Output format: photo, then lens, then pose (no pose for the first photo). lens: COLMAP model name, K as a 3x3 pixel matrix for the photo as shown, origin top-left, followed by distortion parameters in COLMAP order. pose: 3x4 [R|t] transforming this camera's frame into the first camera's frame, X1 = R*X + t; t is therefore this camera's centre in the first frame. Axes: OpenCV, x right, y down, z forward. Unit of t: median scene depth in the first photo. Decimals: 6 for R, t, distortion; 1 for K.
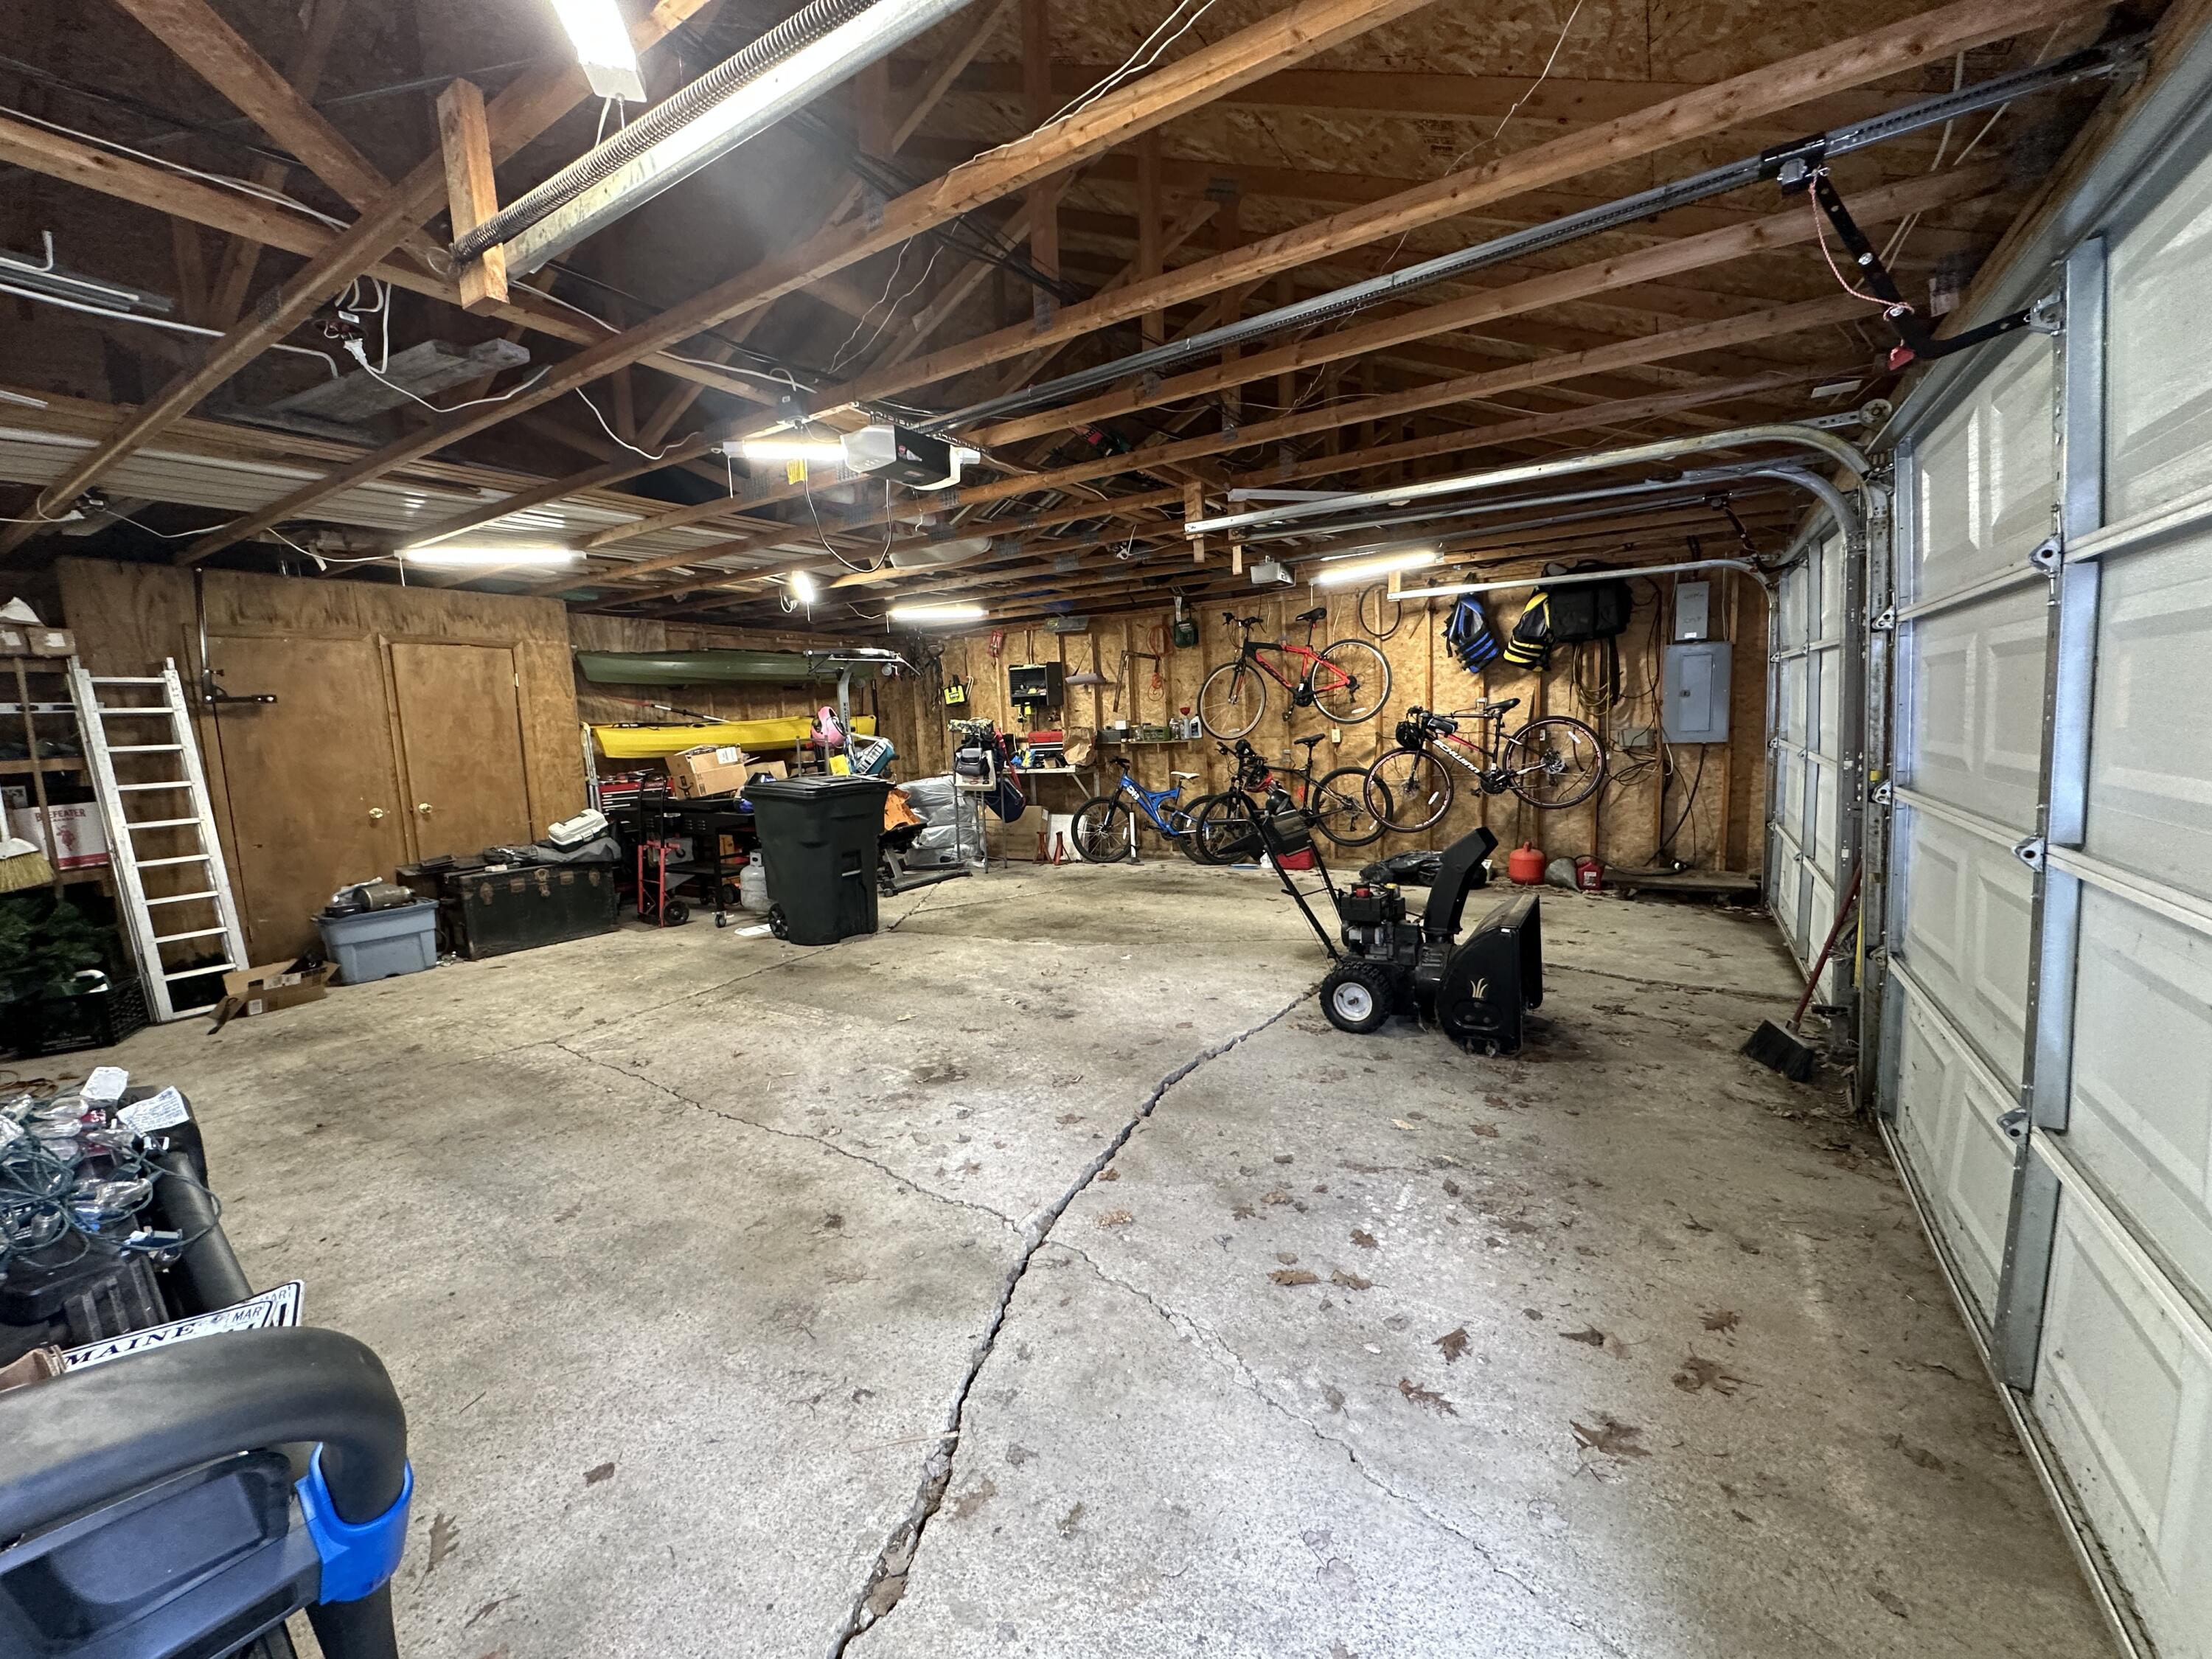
lens RADIAL K [[879.7, 0, 1107.1], [0, 879.7, 827.4], [0, 0, 1]] dist [-0.003891, 0.000696]
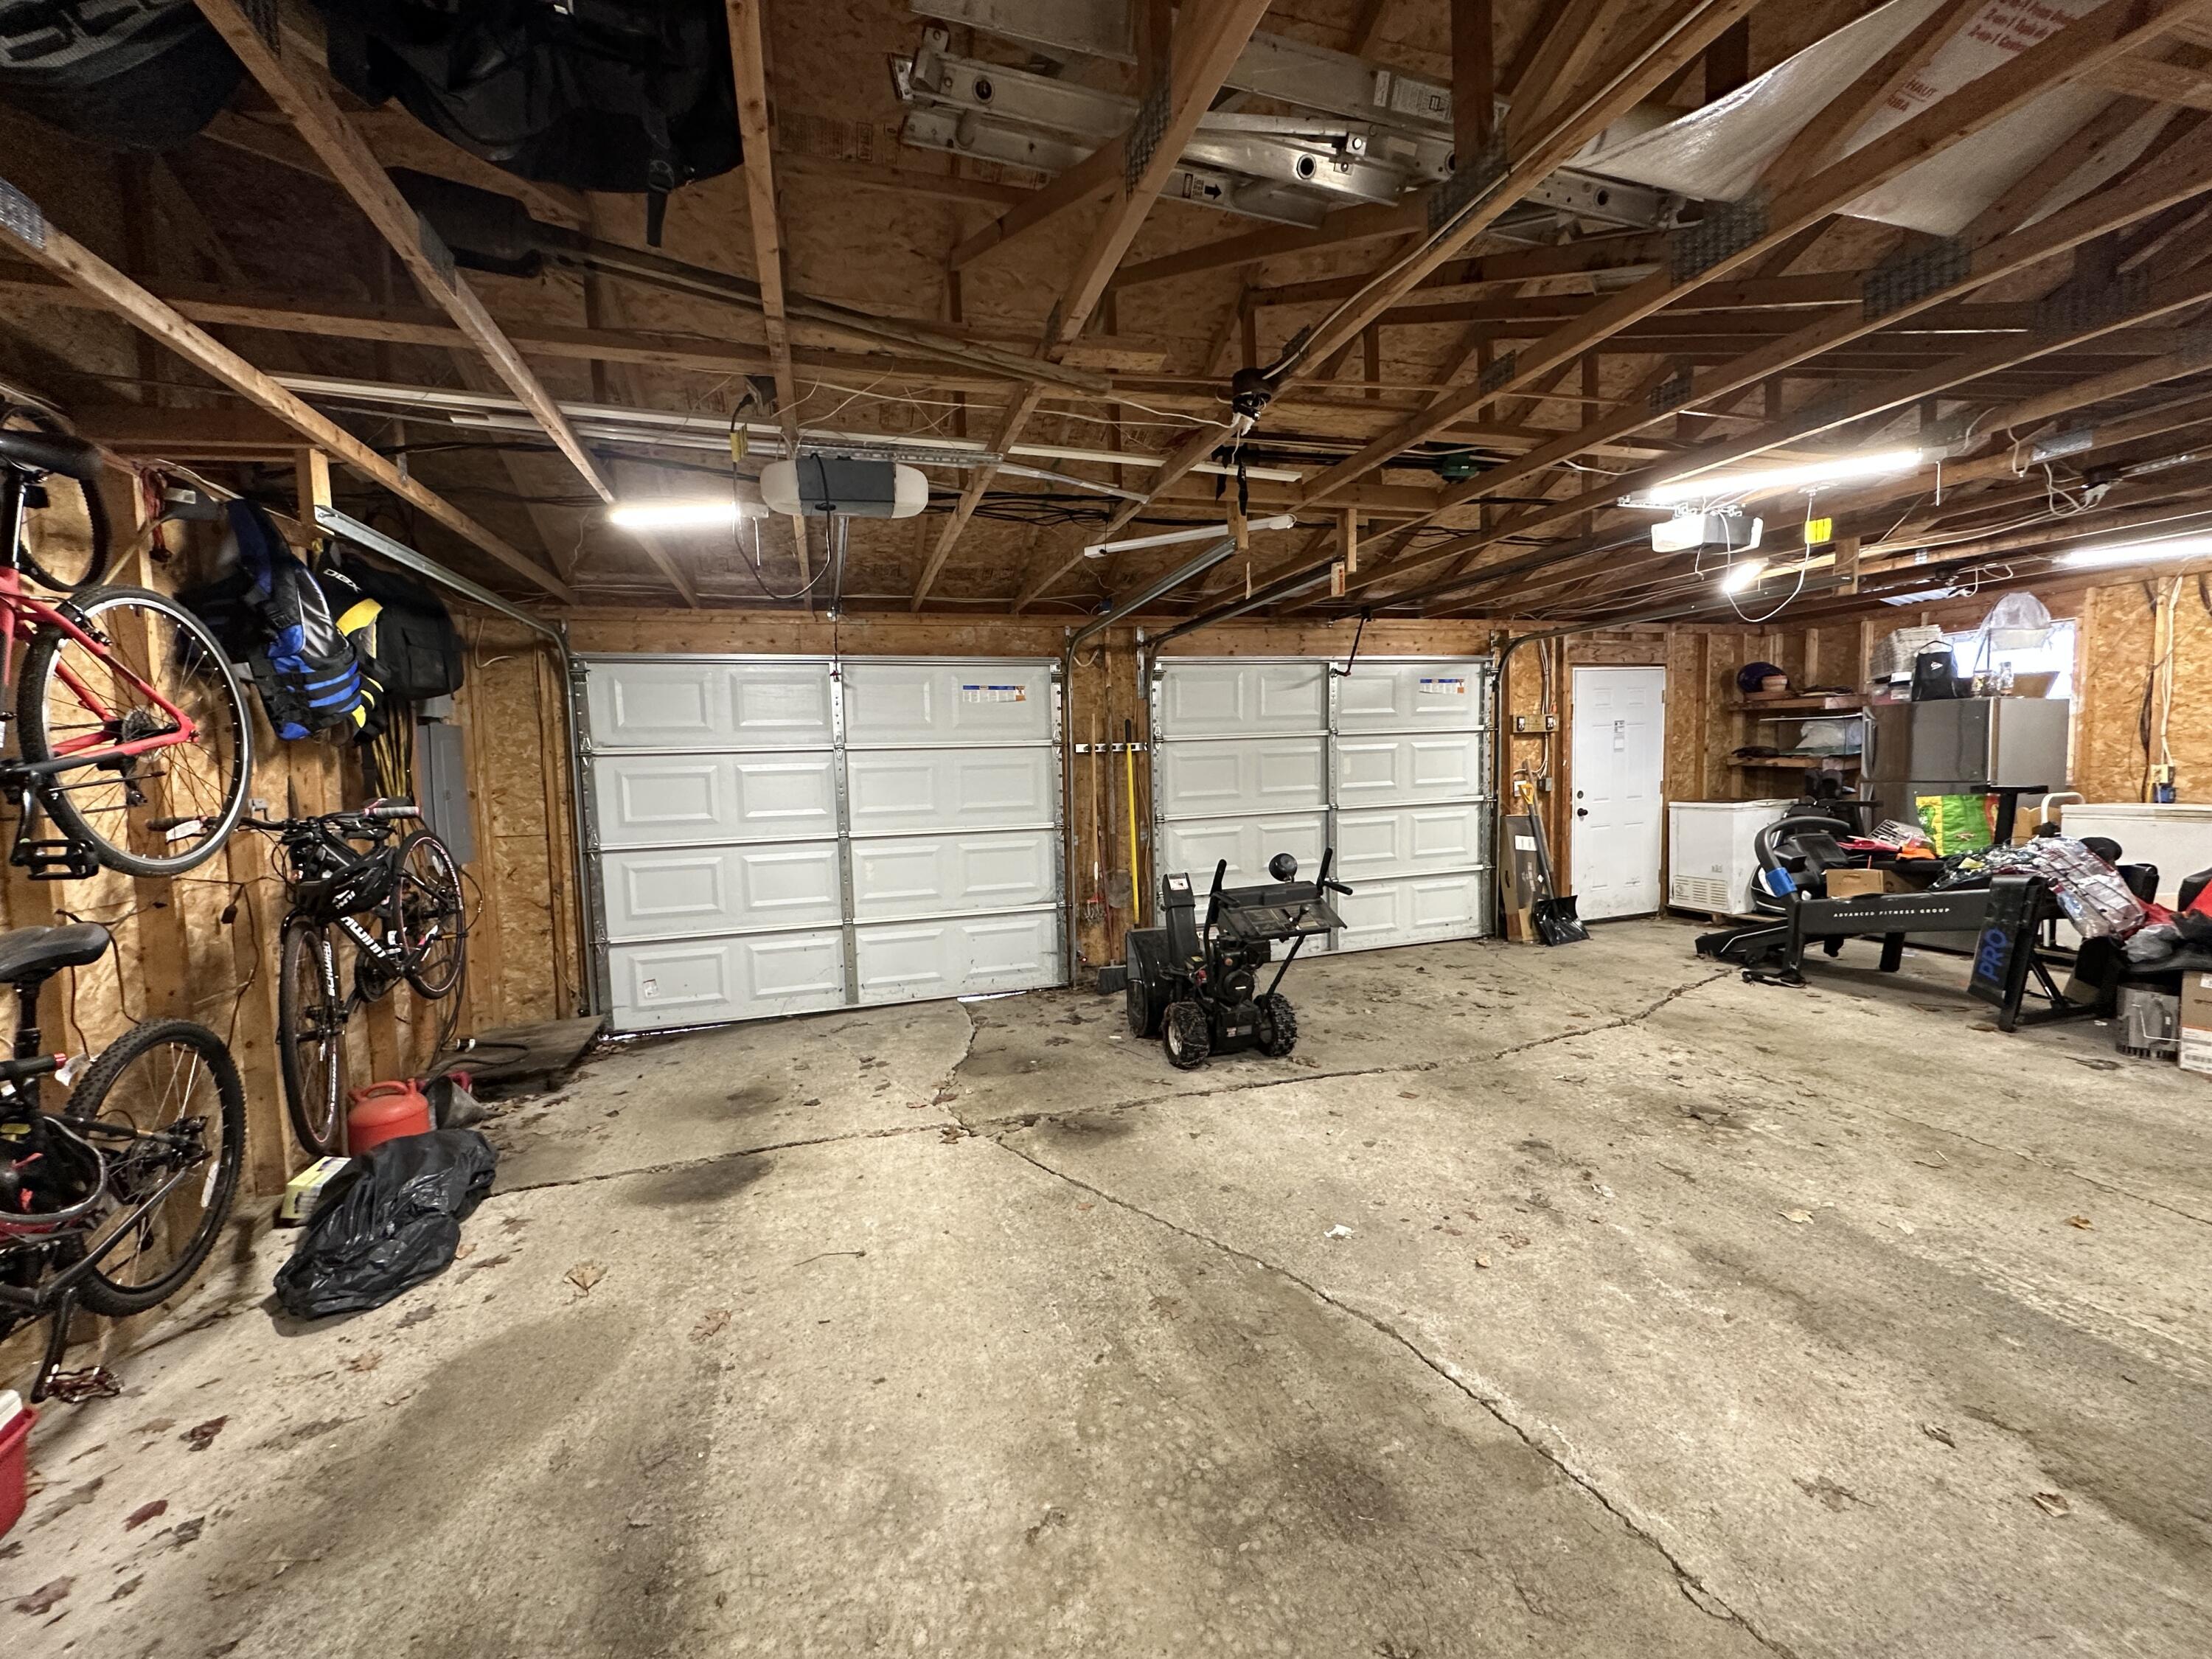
lens RADIAL K [[879.7, 0, 1107.1], [0, 879.7, 827.4], [0, 0, 1]] dist [-0.003891, 0.000696]
pose [[-0.763464, 0.015447, 0.645665, -0.312591], [0.142256, 0.979184, 0.144783, -0.268587], [-0.629988, 0.202387, -0.749769, 2.078413]]
